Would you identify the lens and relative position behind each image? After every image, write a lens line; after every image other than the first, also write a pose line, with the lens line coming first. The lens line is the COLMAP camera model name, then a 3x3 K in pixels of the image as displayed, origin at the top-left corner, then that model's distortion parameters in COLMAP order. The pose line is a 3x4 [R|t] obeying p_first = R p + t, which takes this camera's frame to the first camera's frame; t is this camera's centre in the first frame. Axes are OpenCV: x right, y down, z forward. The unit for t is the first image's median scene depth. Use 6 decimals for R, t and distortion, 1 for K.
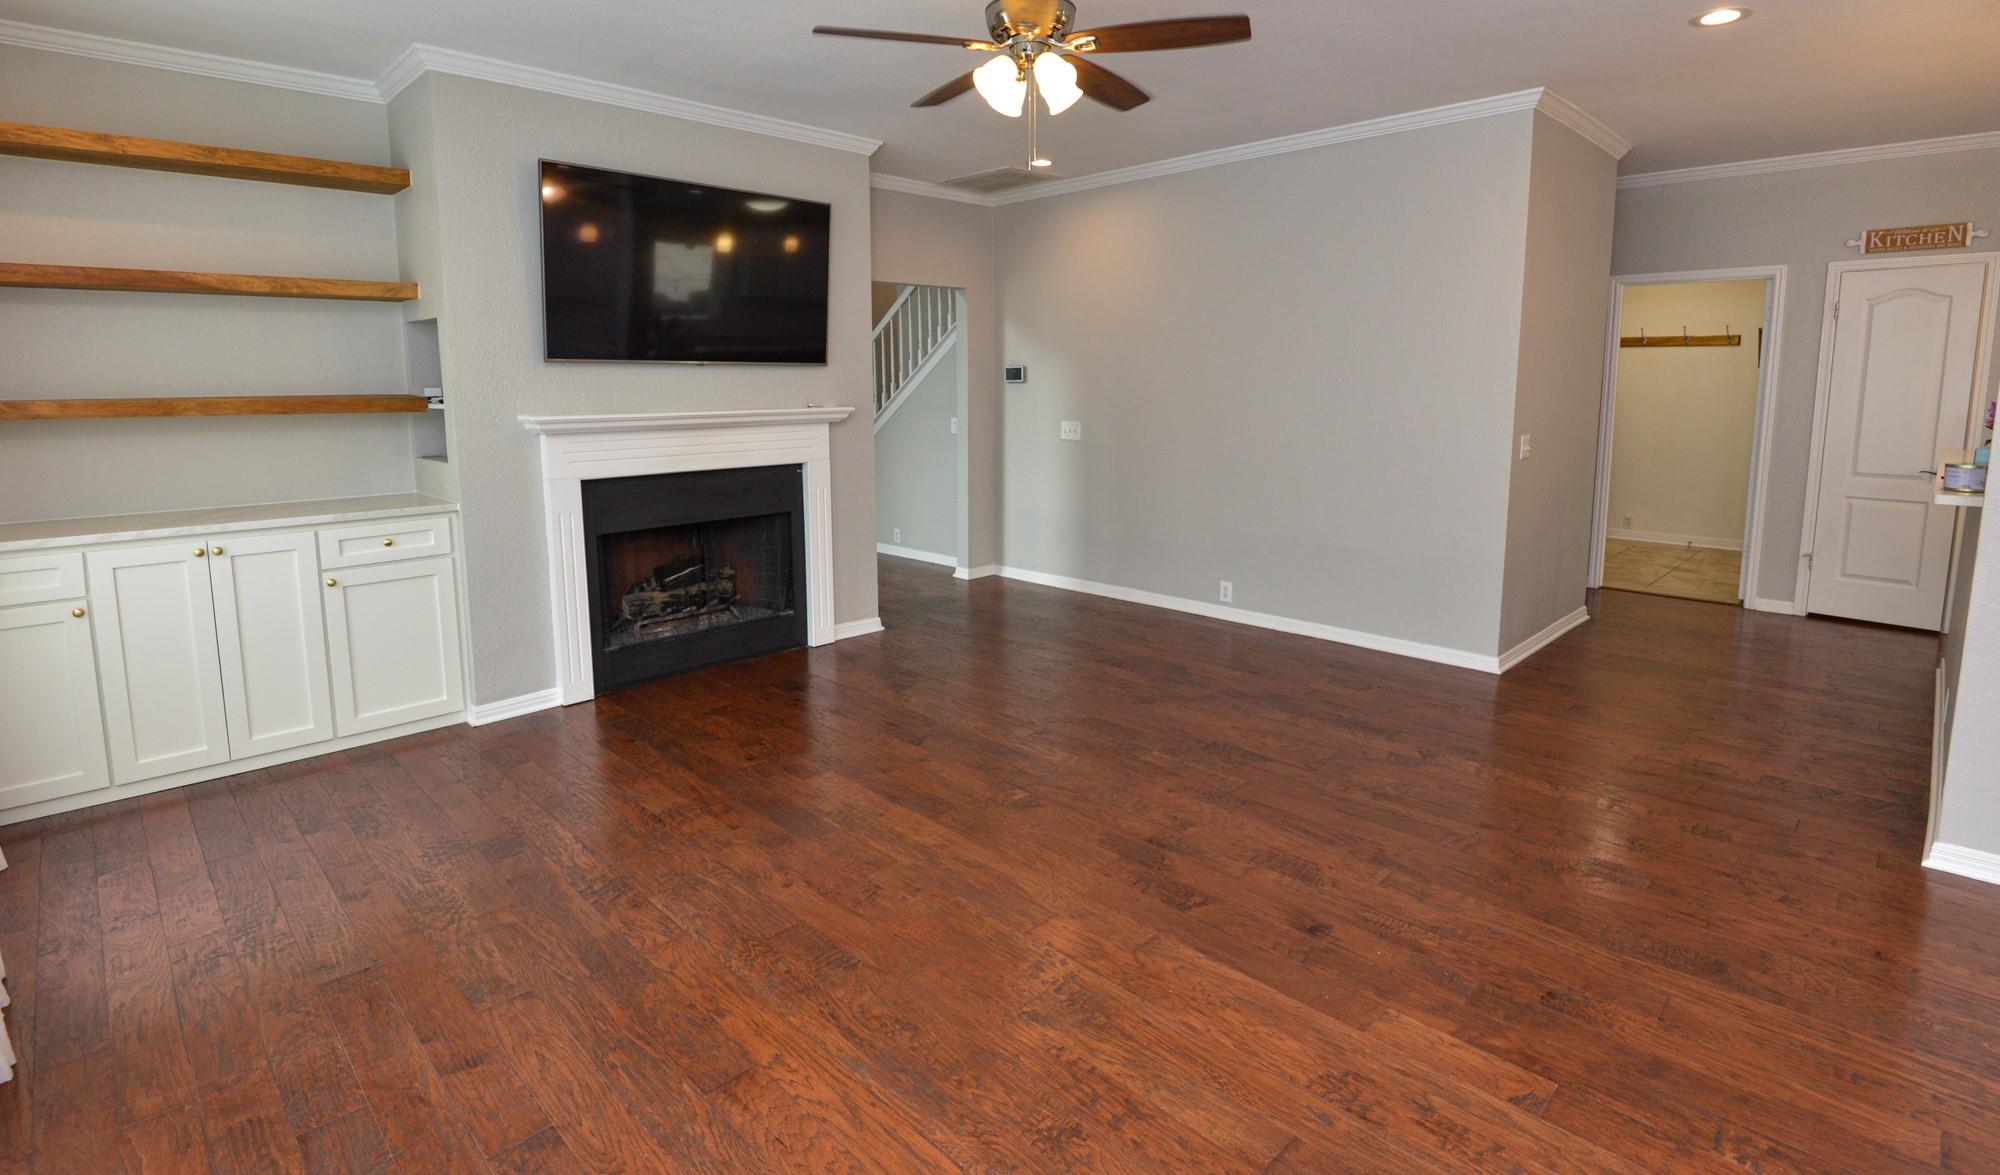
lens RADIAL K [[925.6, 0, 1000.0], [0, 925.6, 587.5], [0, 0, 1]] dist [-0.000944, -0.000870]
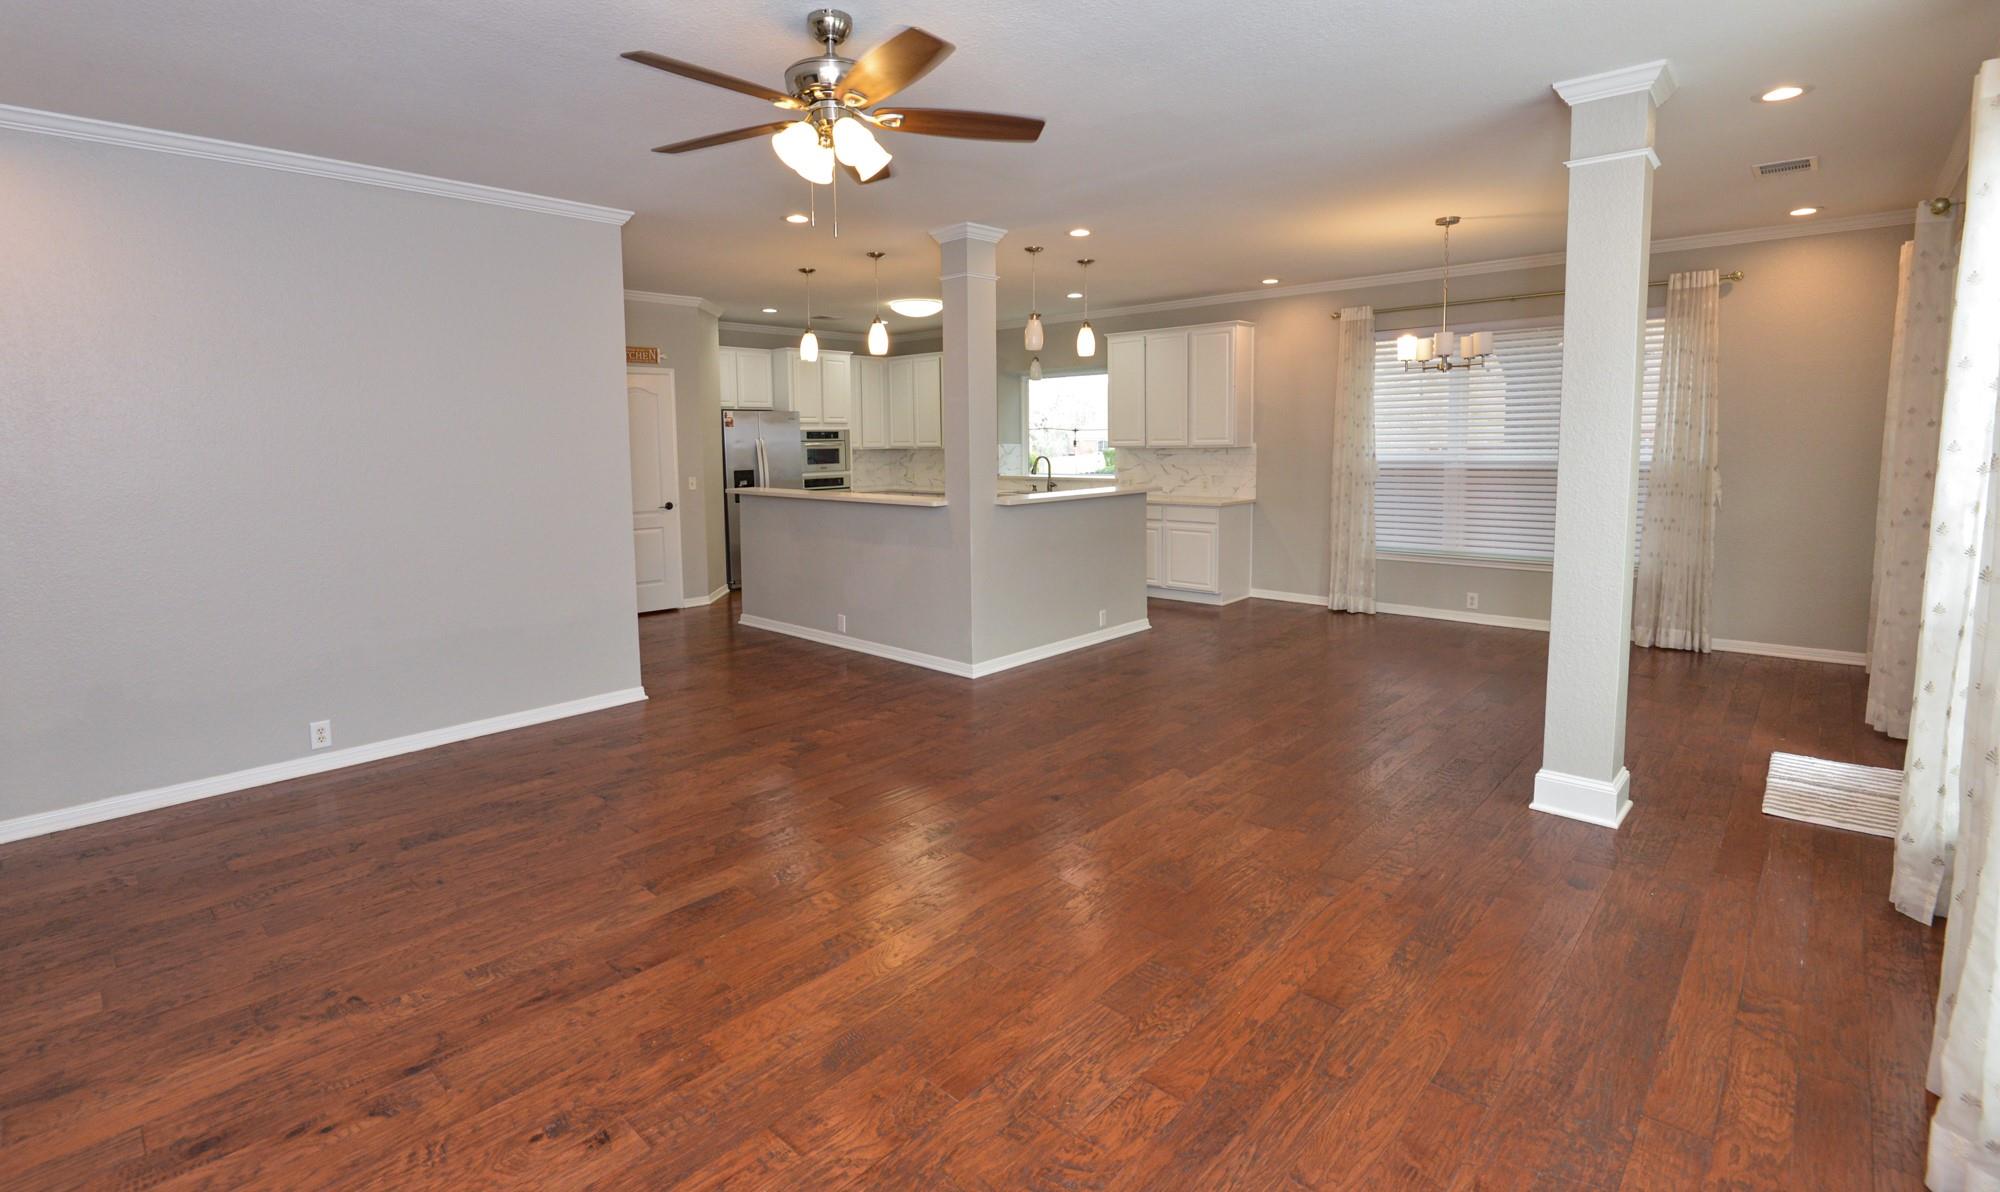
lens RADIAL K [[912.0, 0, 1000.0], [0, 912.0, 596.0], [0, 0, 1]] dist [-0.004291, -0.000171]
pose [[-0.039635, -0.162629, 0.985891, -1.195368], [0.231239, 0.958389, 0.167389, -0.244746], [-0.972089, 0.234611, -0.000379, 1.119634]]
